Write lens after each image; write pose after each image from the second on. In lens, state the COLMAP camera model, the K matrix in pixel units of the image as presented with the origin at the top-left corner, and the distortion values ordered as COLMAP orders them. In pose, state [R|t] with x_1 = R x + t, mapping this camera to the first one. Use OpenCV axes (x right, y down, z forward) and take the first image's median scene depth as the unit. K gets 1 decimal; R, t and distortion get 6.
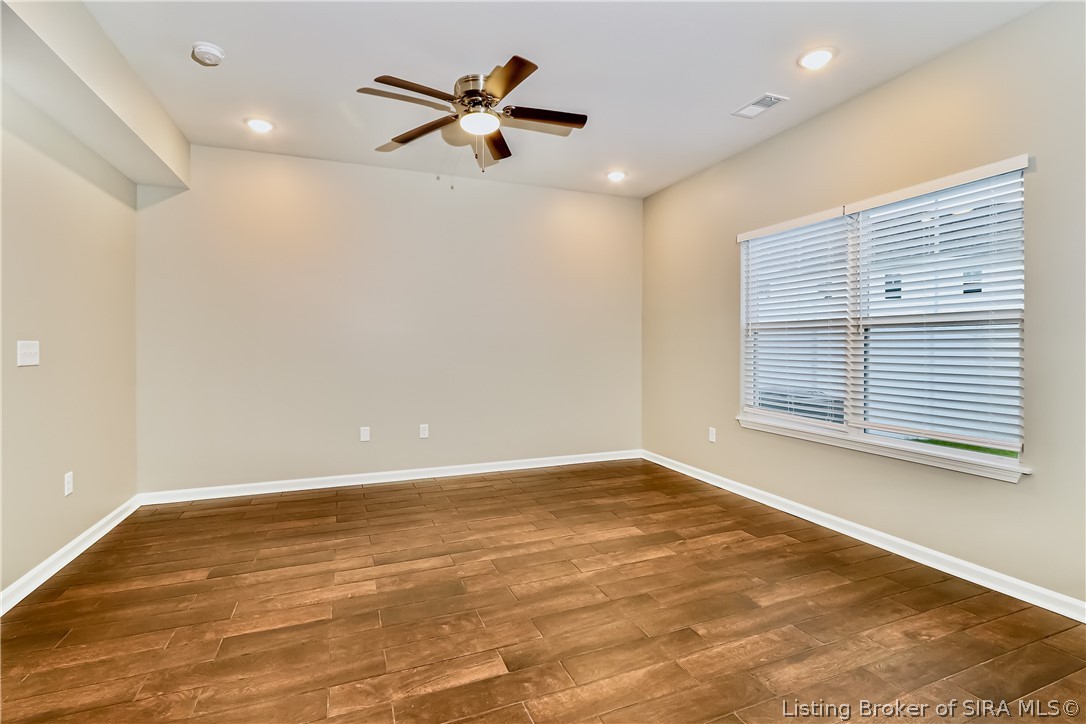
lens RADIAL K [[503.3, 0, 544.2], [0, 503.3, 359.0], [0, 0, 1]] dist [0.000702, 0.000222]
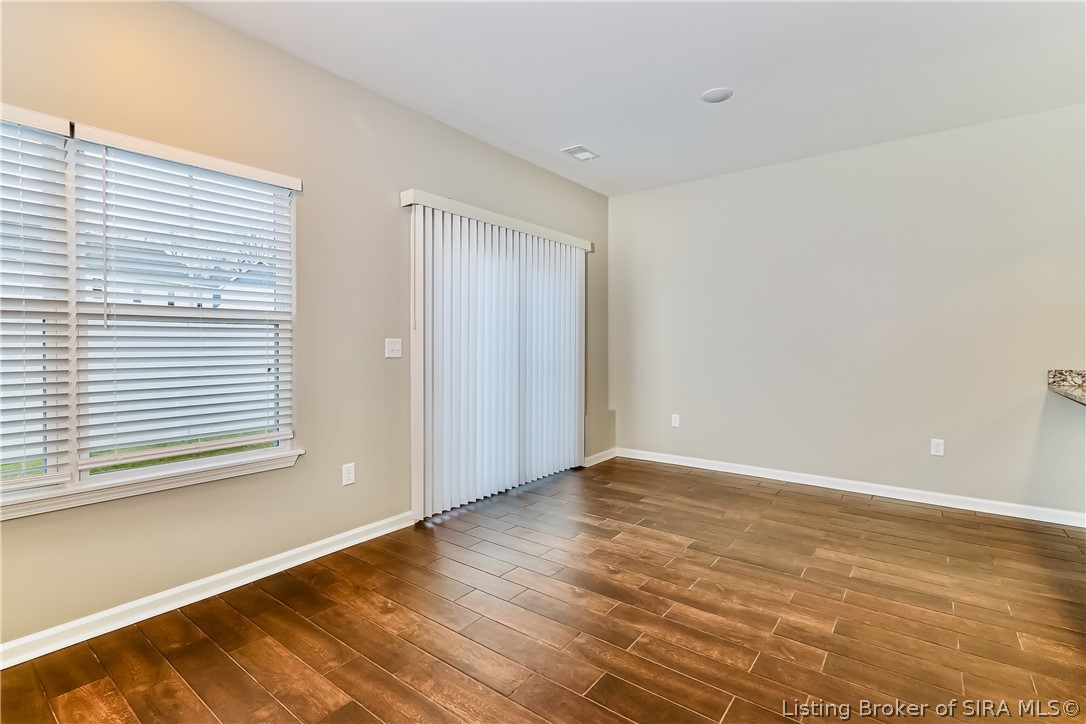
lens RADIAL K [[503.3, 0, 542.8], [0, 503.3, 357.0], [0, 0, 1]] dist [0.000702, 0.000222]
pose [[-0.507473, -0.020531, 0.861423, -0.325283], [0.024551, 0.998966, 0.038273, -0.028619], [-0.861318, 0.040571, -0.506444, 1.094540]]
